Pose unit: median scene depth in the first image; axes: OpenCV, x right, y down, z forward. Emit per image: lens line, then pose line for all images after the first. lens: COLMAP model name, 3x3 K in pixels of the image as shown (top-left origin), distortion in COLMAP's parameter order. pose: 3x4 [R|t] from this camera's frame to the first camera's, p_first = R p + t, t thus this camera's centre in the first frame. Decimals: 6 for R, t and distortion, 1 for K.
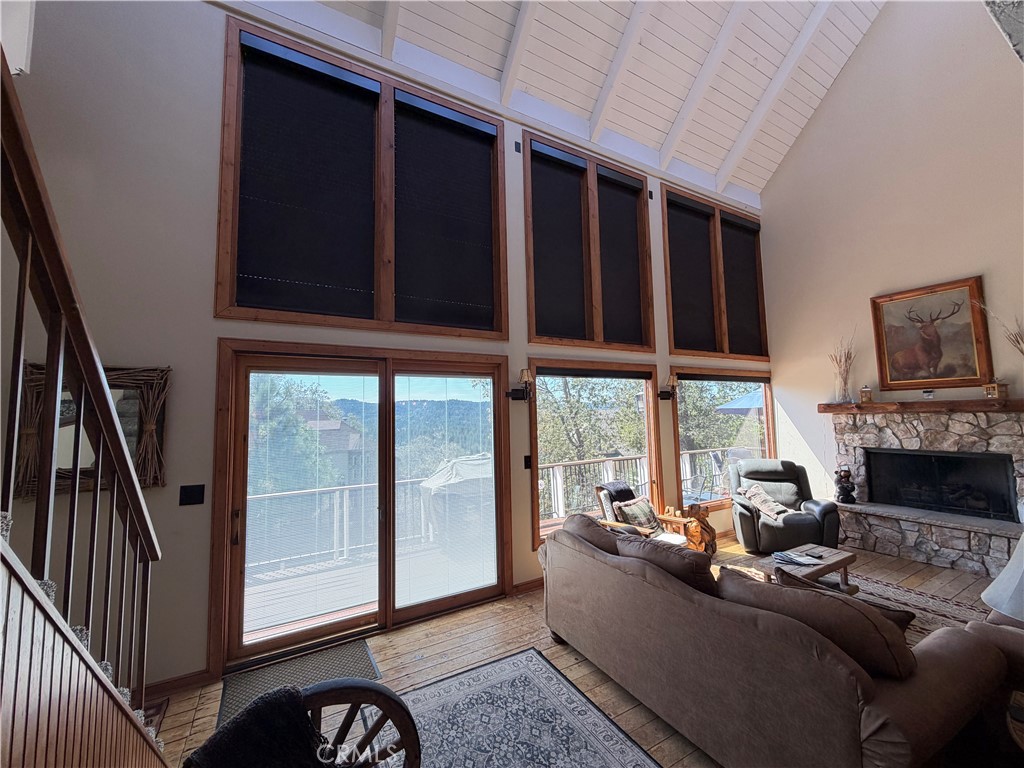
lens RADIAL K [[408.4, 0, 508.6], [0, 408.4, 383.8], [0, 0, 1]] dist [-0.002648, 0.000810]
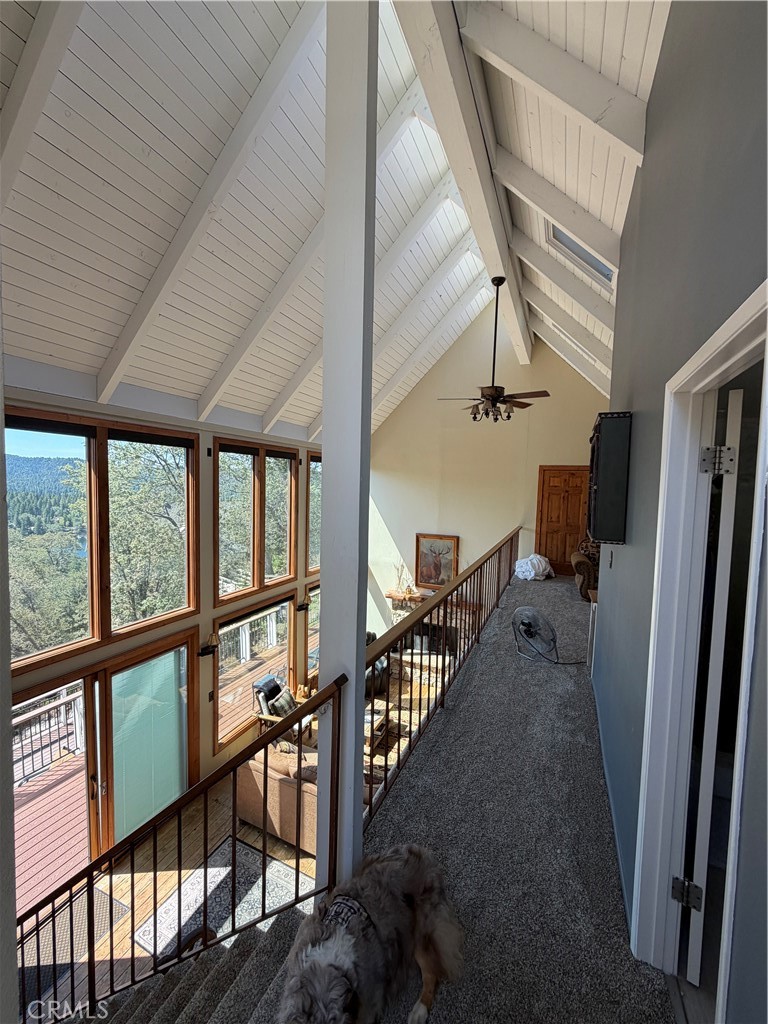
lens RADIAL K [[408.4, 0, 384.4], [0, 408.4, 508.0], [0, 0, 1]] dist [-0.002648, 0.000810]
pose [[0.799951, 0.006223, 0.600033, -0.286661], [-0.088294, 0.990283, 0.107440, -0.578612], [-0.593534, -0.138926, 0.792727, -0.307566]]
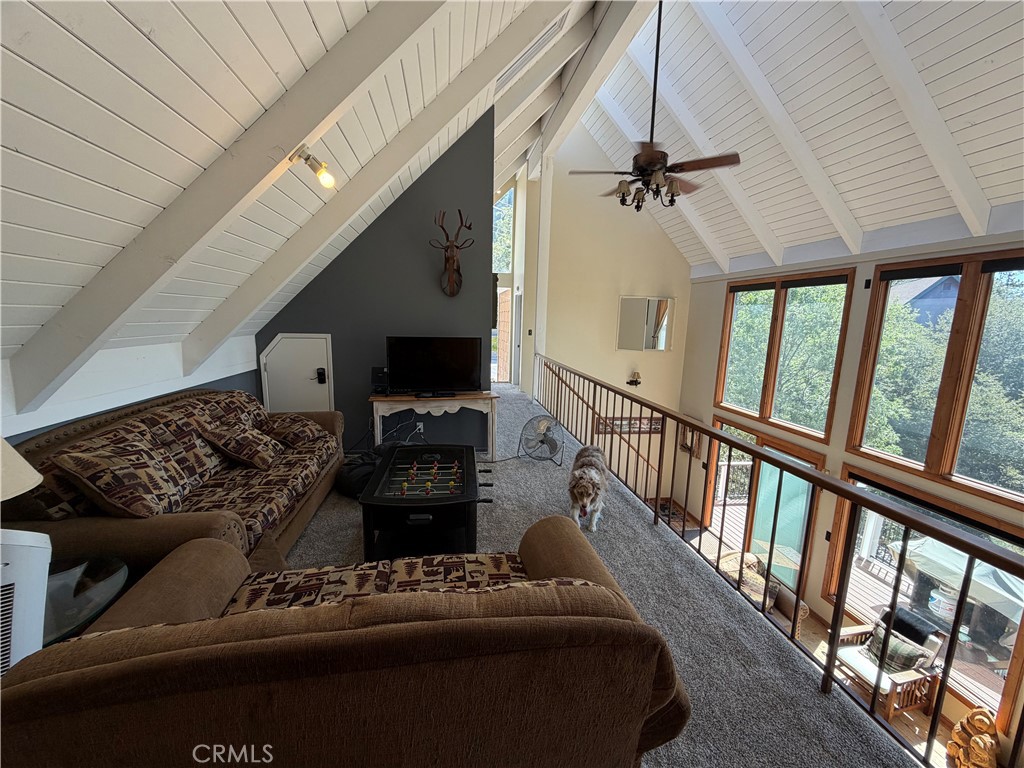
lens RADIAL K [[408.4, 0, 507.1], [0, 408.4, 383.8], [0, 0, 1]] dist [-0.002648, 0.000810]
pose [[-0.359769, 0.162843, -0.918721, 1.449175], [0.056835, 0.986648, 0.152626, -0.522677], [0.931309, 0.002695, -0.364220, 0.462702]]
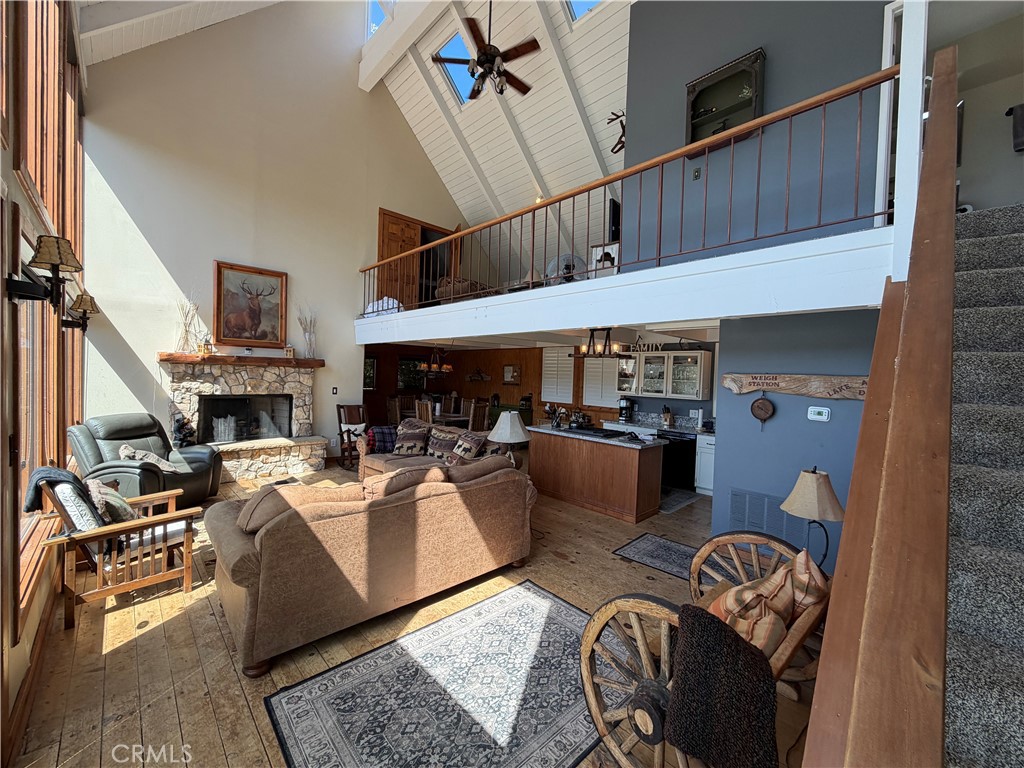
lens RADIAL K [[408.4, 0, 508.5], [0, 408.4, 384.0], [0, 0, 1]] dist [-0.002648, 0.000810]
pose [[-0.248286, -0.010961, 0.968625, -0.457891], [-0.101205, 0.994757, -0.014685, 0.070062], [-0.963386, -0.101676, -0.248093, 0.562702]]
